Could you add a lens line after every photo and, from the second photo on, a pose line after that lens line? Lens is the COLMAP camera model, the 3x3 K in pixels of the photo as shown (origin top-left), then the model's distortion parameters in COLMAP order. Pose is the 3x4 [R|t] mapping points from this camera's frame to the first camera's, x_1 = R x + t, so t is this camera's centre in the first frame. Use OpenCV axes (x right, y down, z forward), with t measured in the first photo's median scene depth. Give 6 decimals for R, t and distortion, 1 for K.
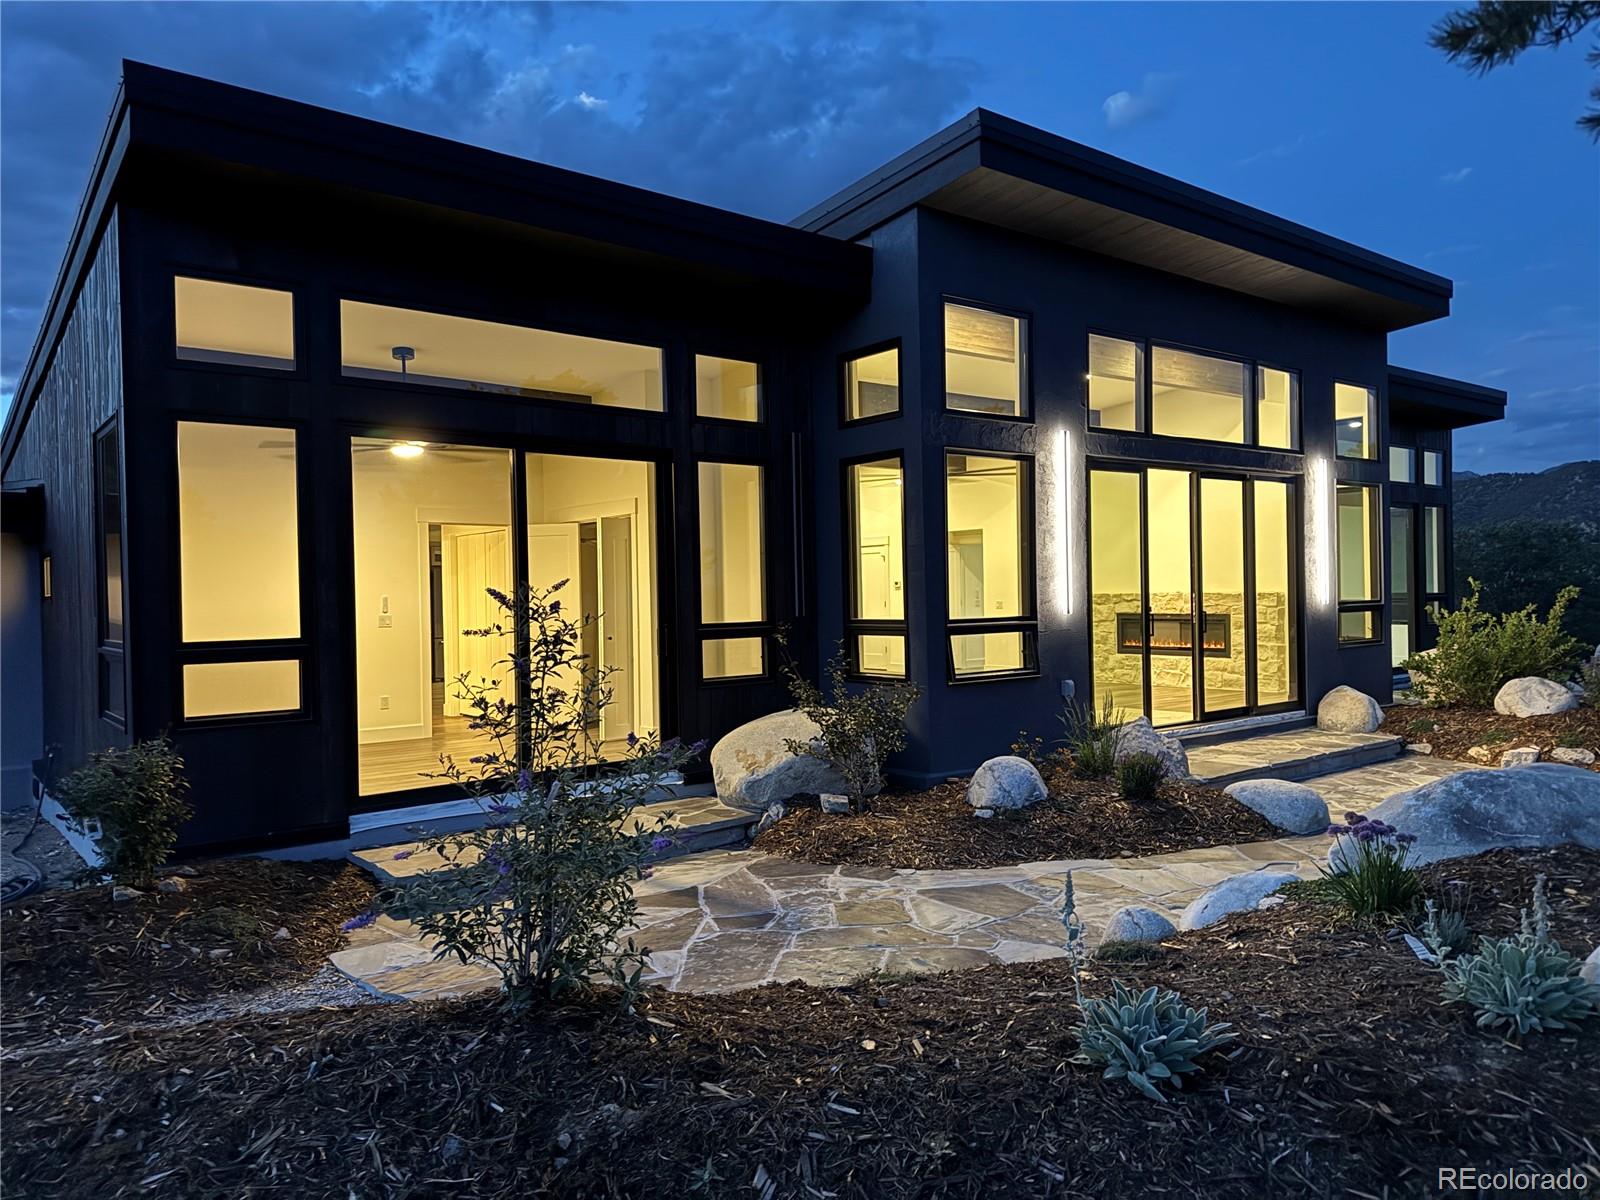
lens RADIAL K [[1100.0, 0, 794.0], [0, 1100.0, 606.0], [0, 0, 1]] dist [0.047798, -0.040694]
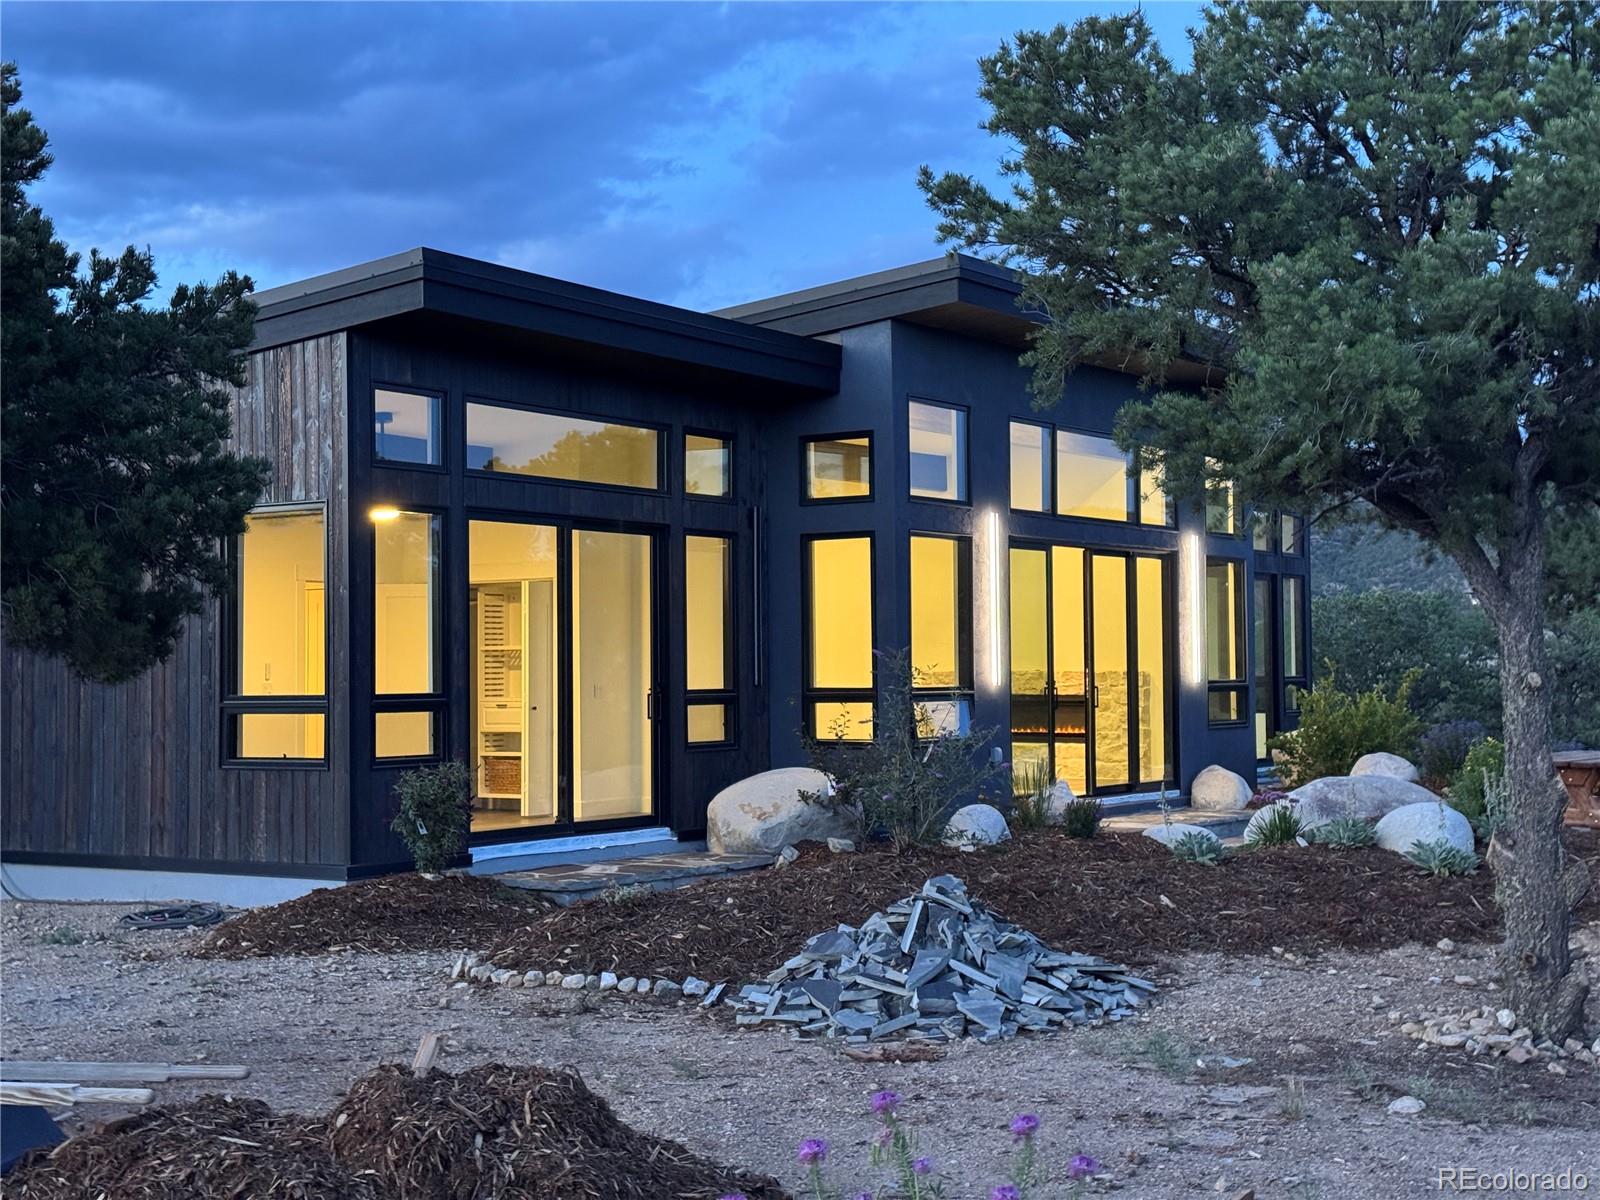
lens RADIAL K [[2211.6, 0, 798.1], [0, 2211.6, 605.8], [0, 0, 1]] dist [0.173223, 0.000000]
pose [[0.951885, 0.018739, 0.305881, -0.597662], [-0.003907, 0.998790, -0.049030, 0.037040], [-0.306429, 0.045476, 0.950807, -0.992777]]
